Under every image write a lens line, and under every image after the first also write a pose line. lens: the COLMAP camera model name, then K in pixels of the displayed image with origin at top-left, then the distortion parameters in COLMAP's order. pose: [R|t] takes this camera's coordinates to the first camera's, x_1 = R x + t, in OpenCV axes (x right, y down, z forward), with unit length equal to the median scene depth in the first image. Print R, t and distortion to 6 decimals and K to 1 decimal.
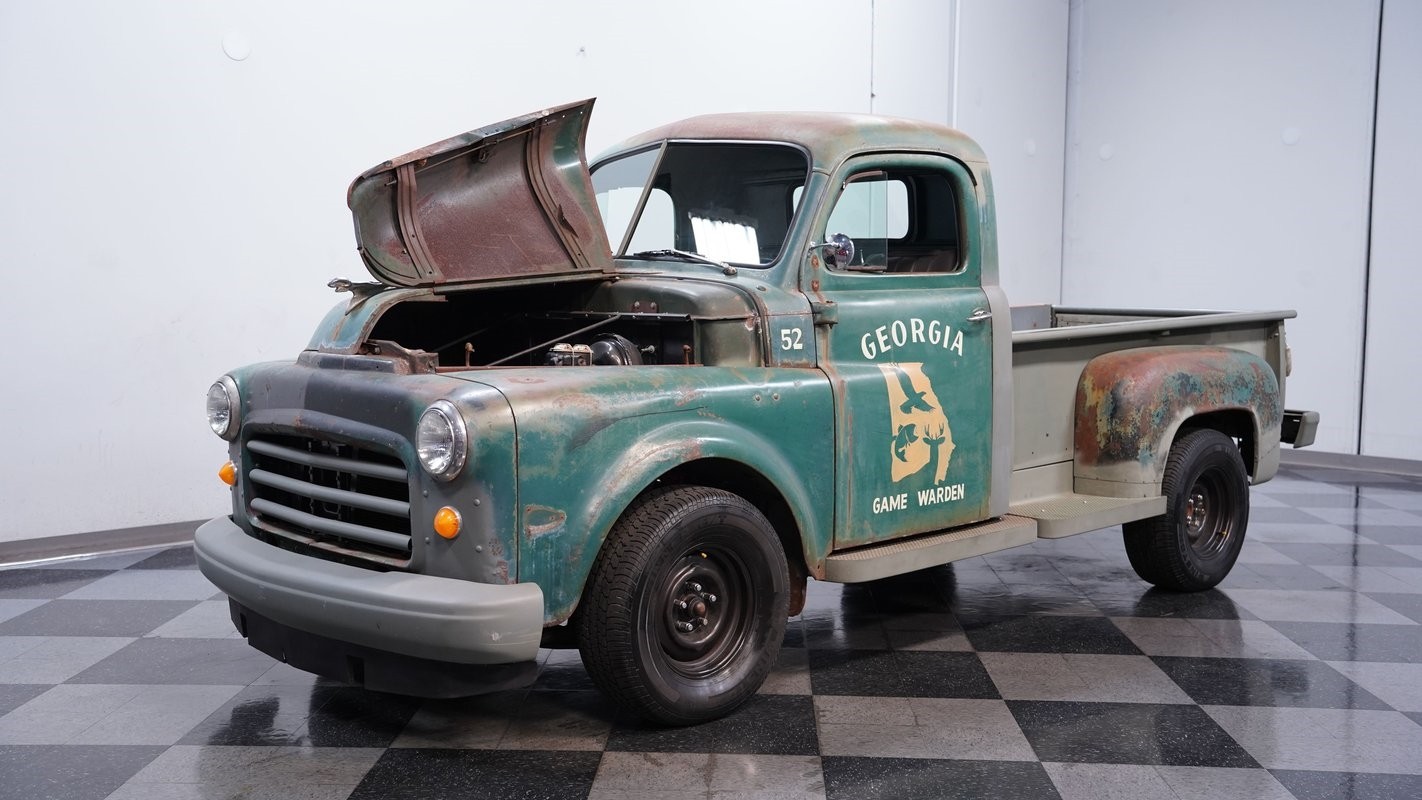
lens RADIAL K [[1470.2, 0, 707.1], [0, 1470.2, 407.6], [0, 0, 1]] dist [0.056633, 0.012019]
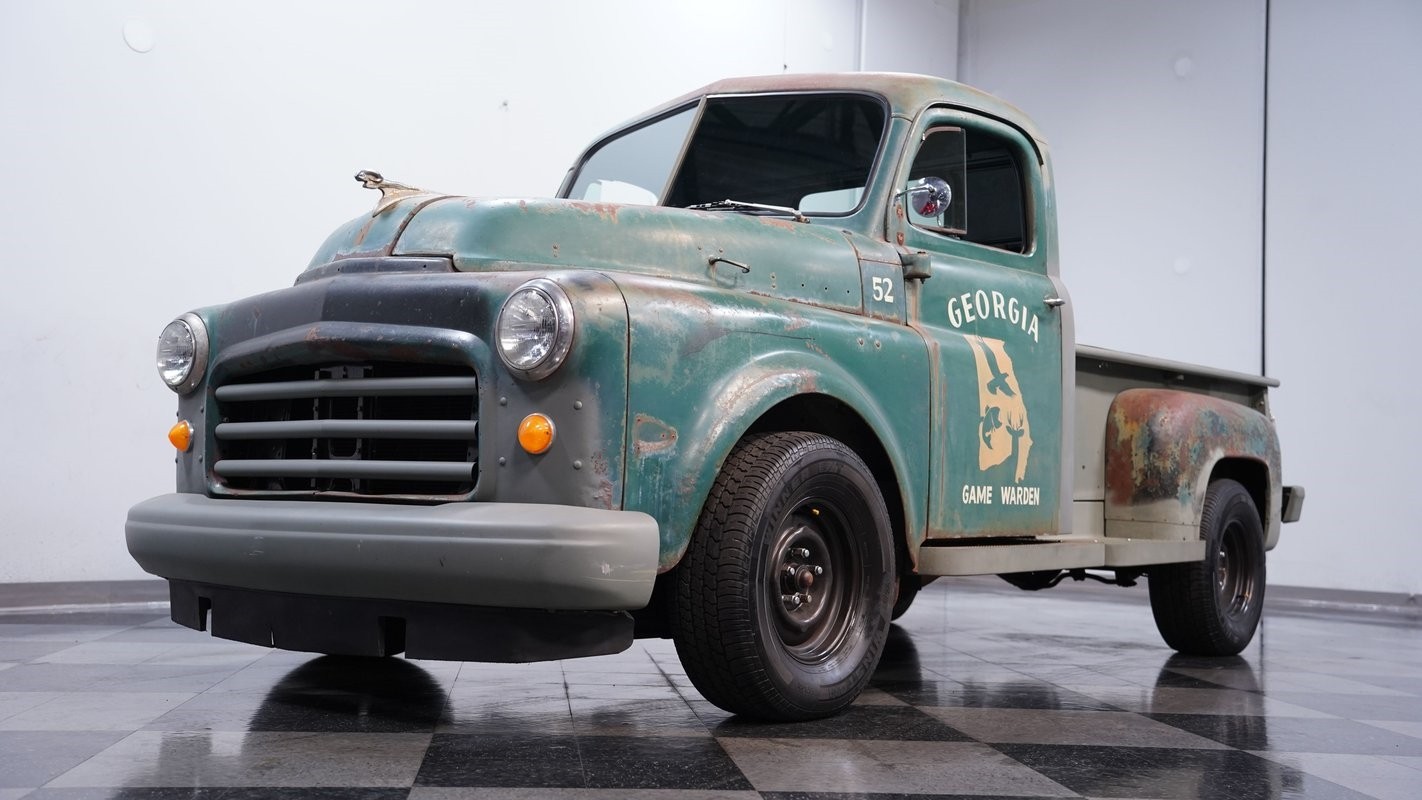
lens RADIAL K [[1475.8, 0, 707.8], [0, 1475.8, 397.7], [0, 0, 1]] dist [0.069102, 0.019136]
pose [[0.987133, 0.039029, 0.155062, -0.168153], [-0.014509, 0.987616, -0.156216, 0.146341], [-0.159239, 0.151956, 0.975475, 0.168955]]
